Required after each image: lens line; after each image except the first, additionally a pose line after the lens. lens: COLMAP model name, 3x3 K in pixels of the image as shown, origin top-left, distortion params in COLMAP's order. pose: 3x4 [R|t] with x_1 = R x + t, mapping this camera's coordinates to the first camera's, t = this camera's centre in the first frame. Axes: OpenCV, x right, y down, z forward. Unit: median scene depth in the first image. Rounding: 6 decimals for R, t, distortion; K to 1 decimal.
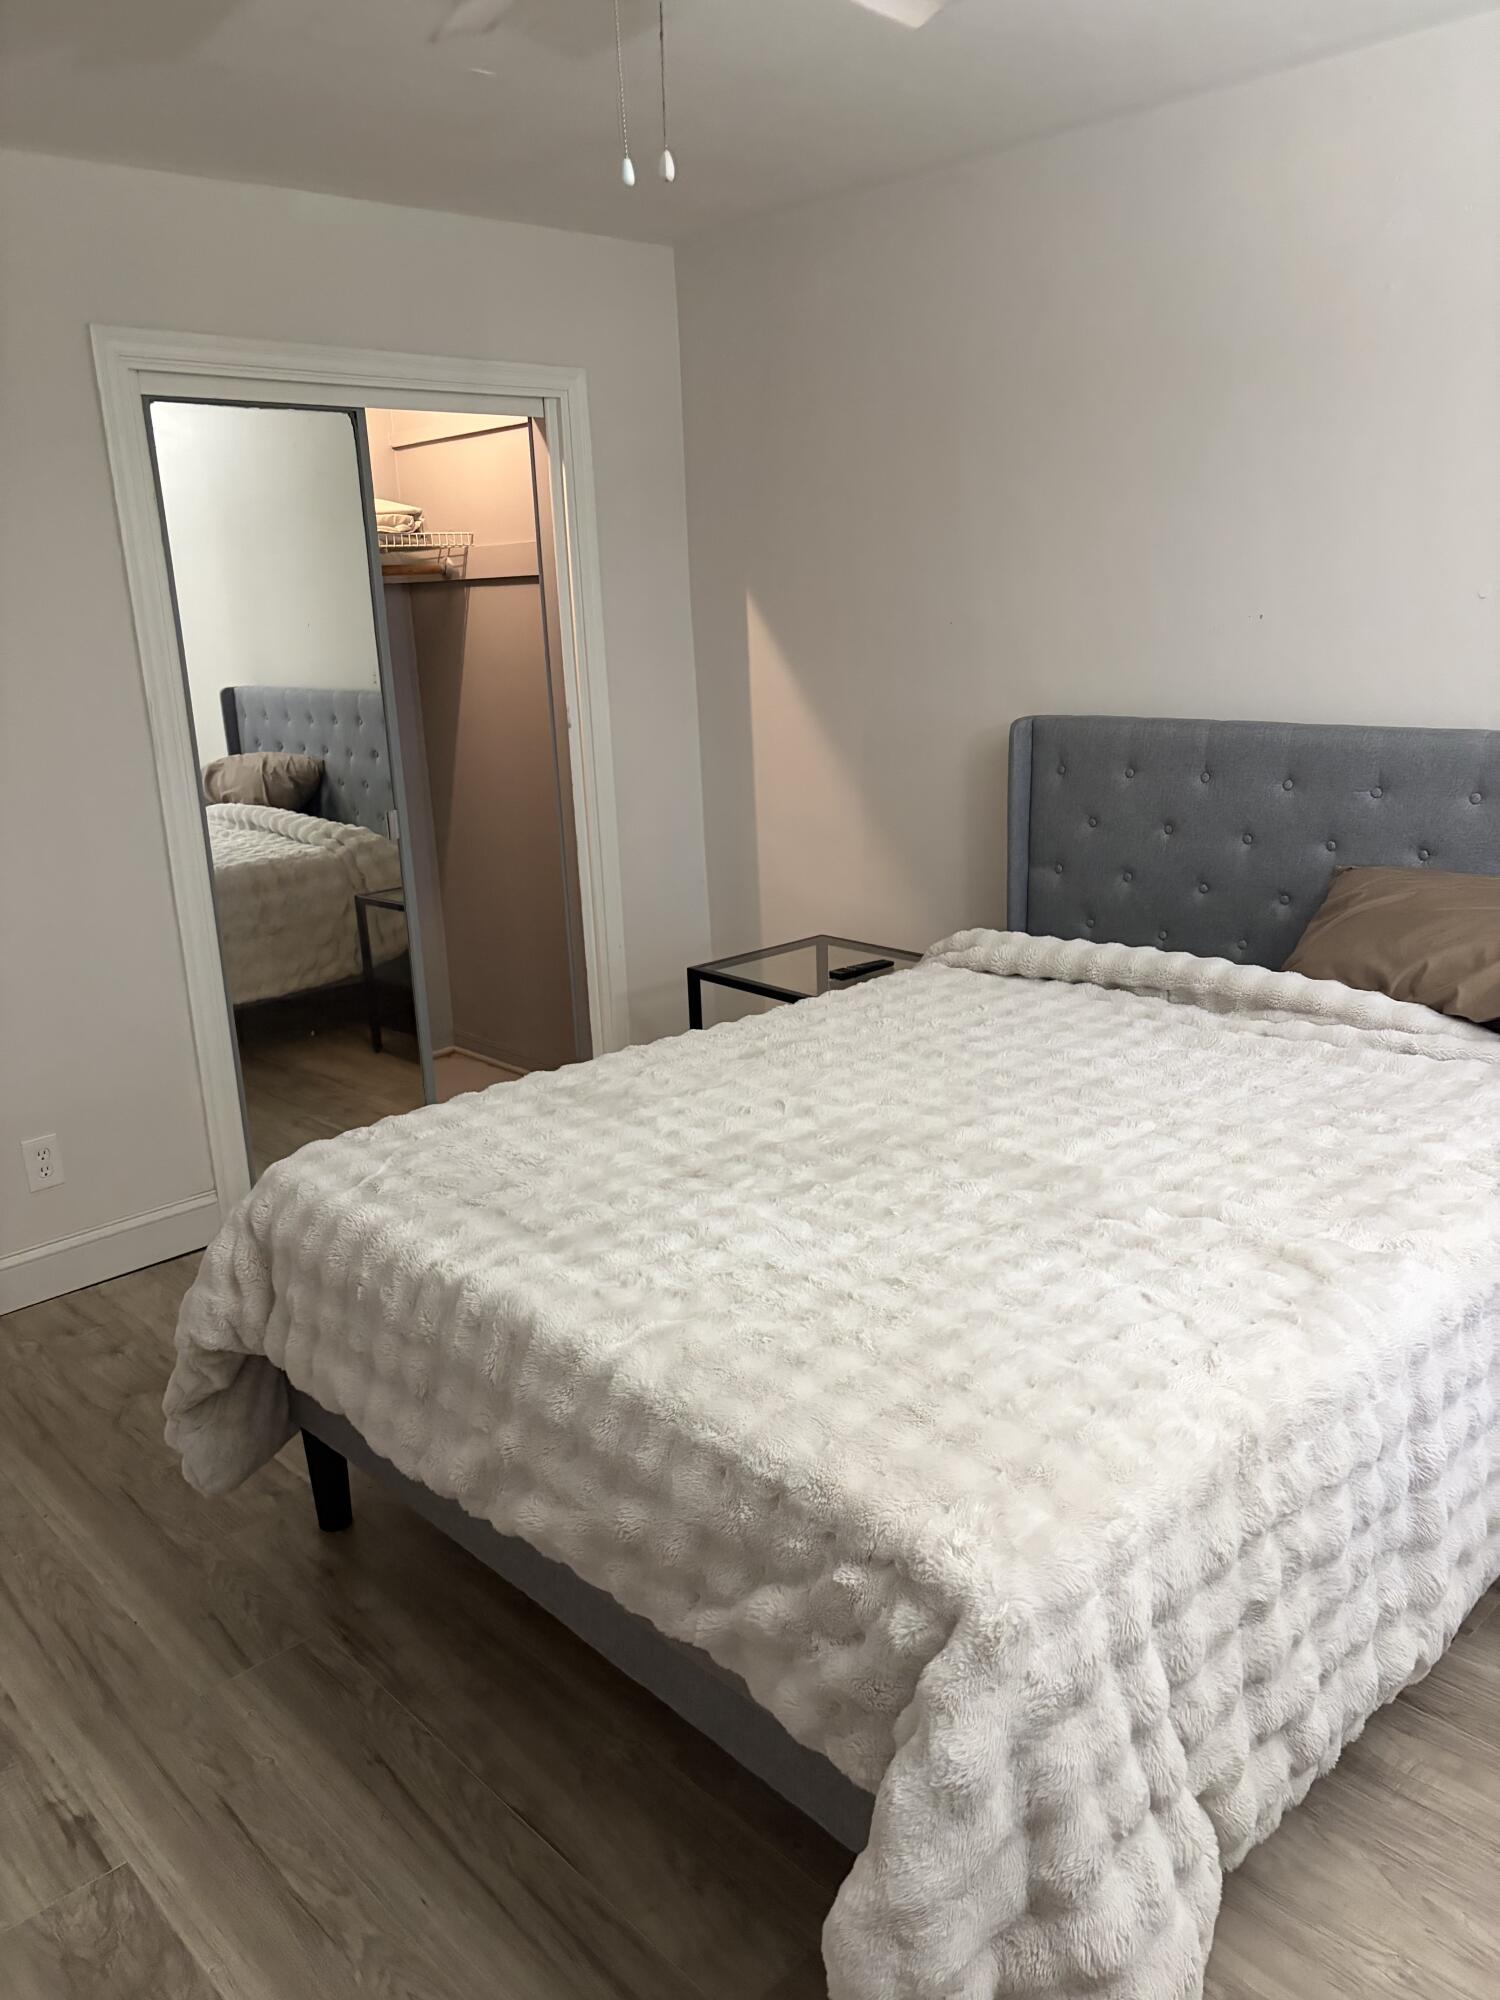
lens RADIAL K [[1533.3, 0, 748.1], [0, 1533.3, 975.1], [0, 0, 1]] dist [0.025749, -0.001916]
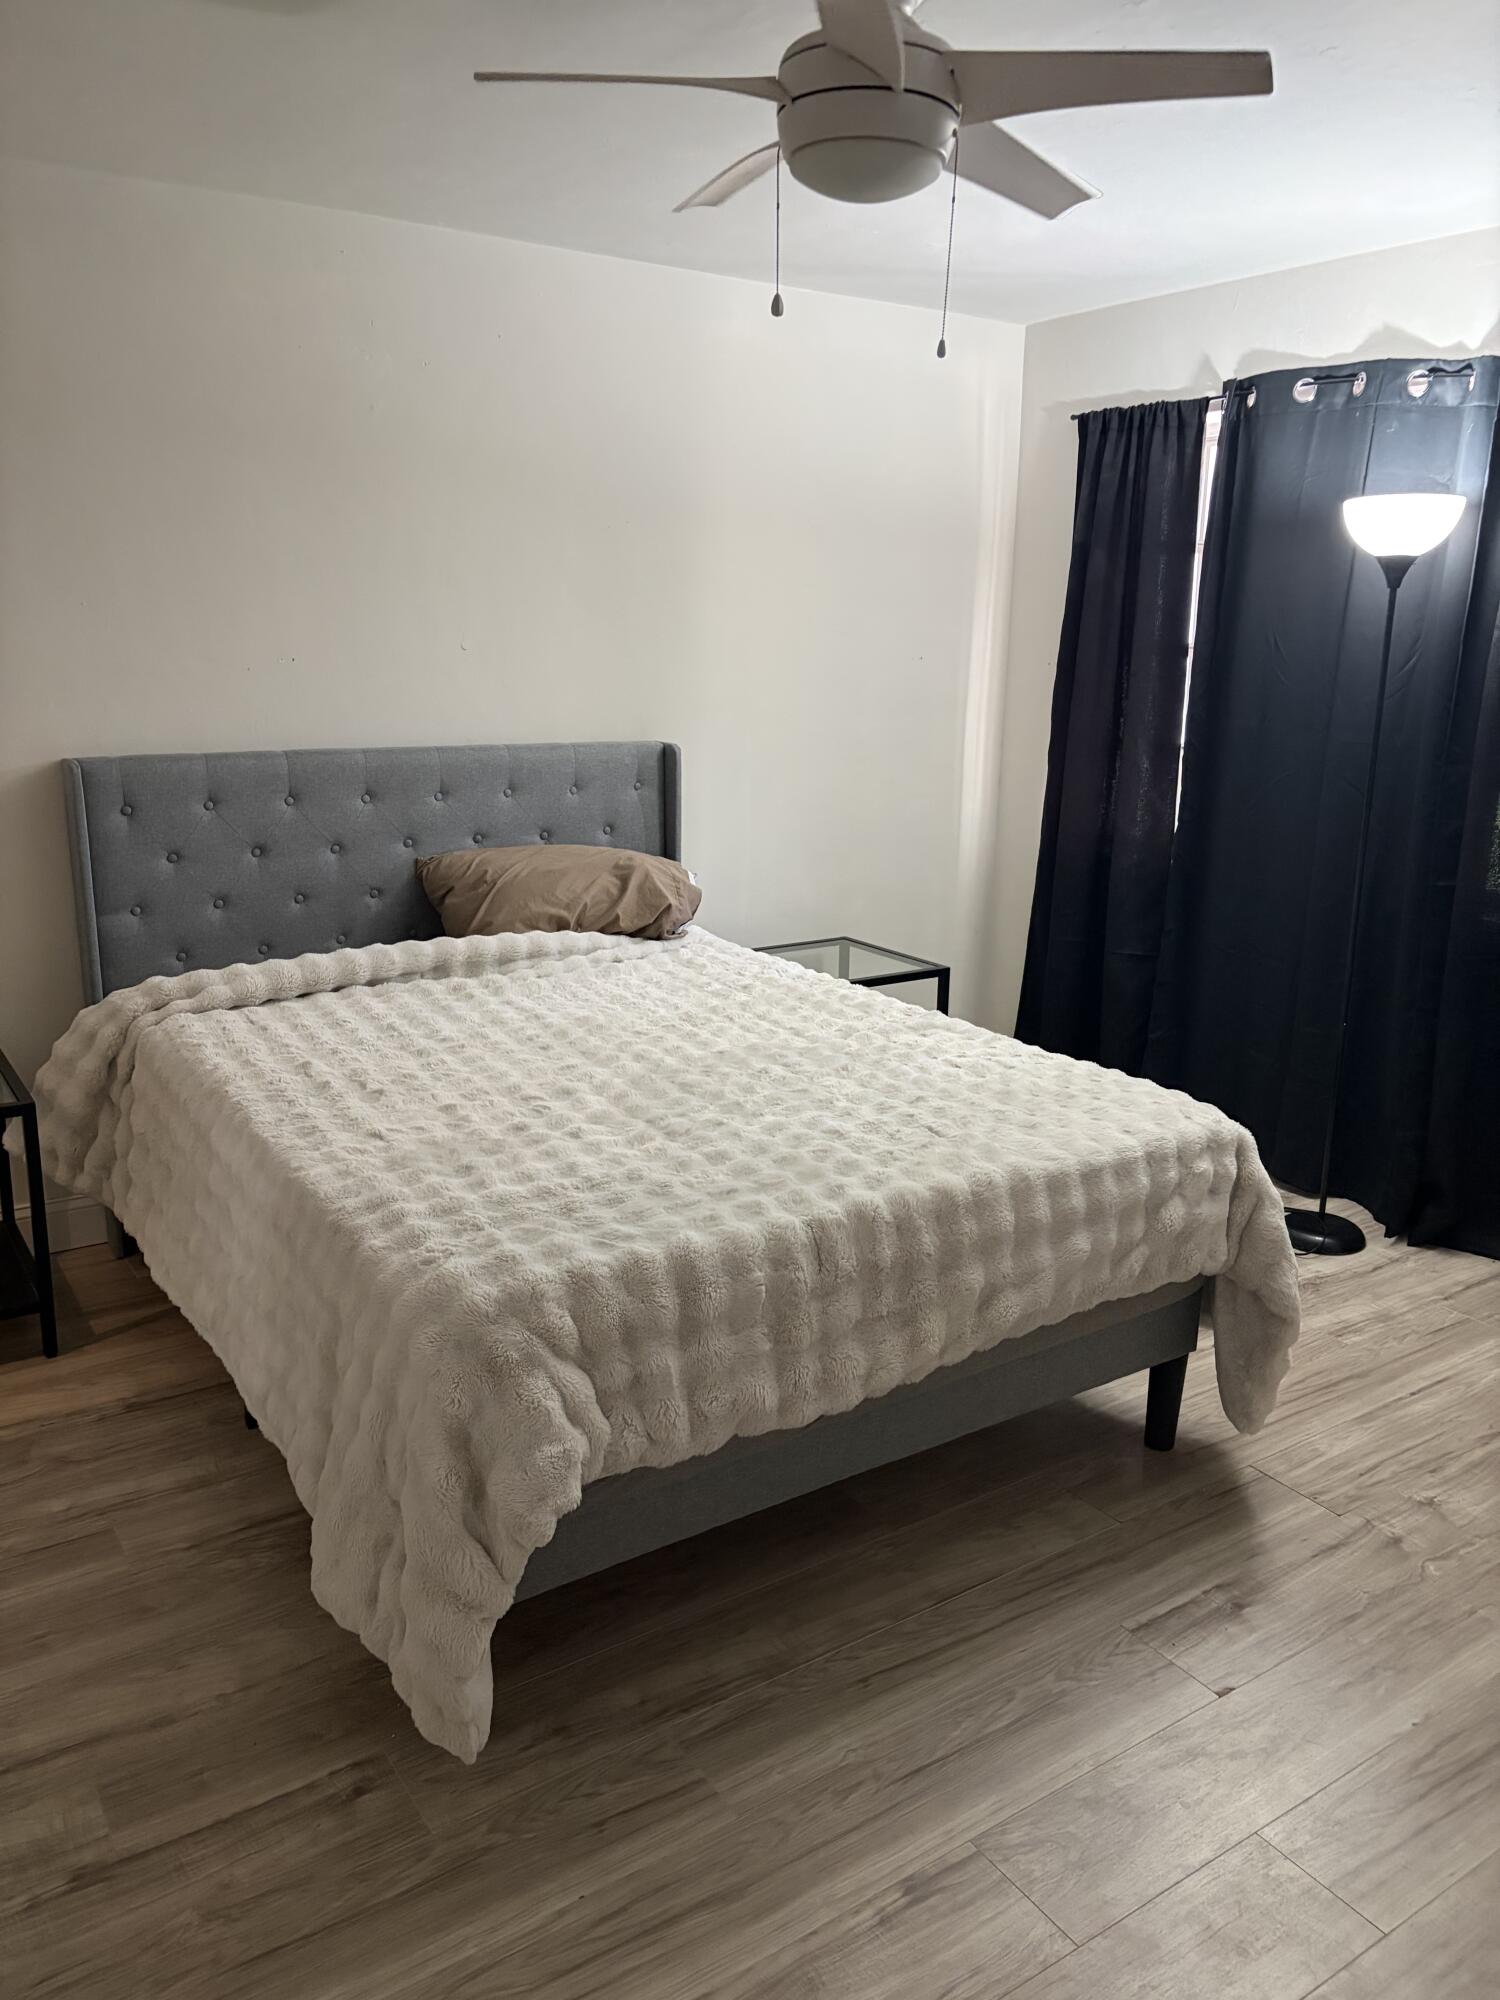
lens RADIAL K [[1485.8, 0, 750.0], [0, 1485.8, 1000.0], [0, 0, 1]] dist [0.006282, 0.002201]
pose [[0.149922, -0.197214, 0.968829, -0.922561], [0.217498, 0.962479, 0.162265, -0.114777], [-0.964478, 0.186391, 0.187191, 0.617454]]
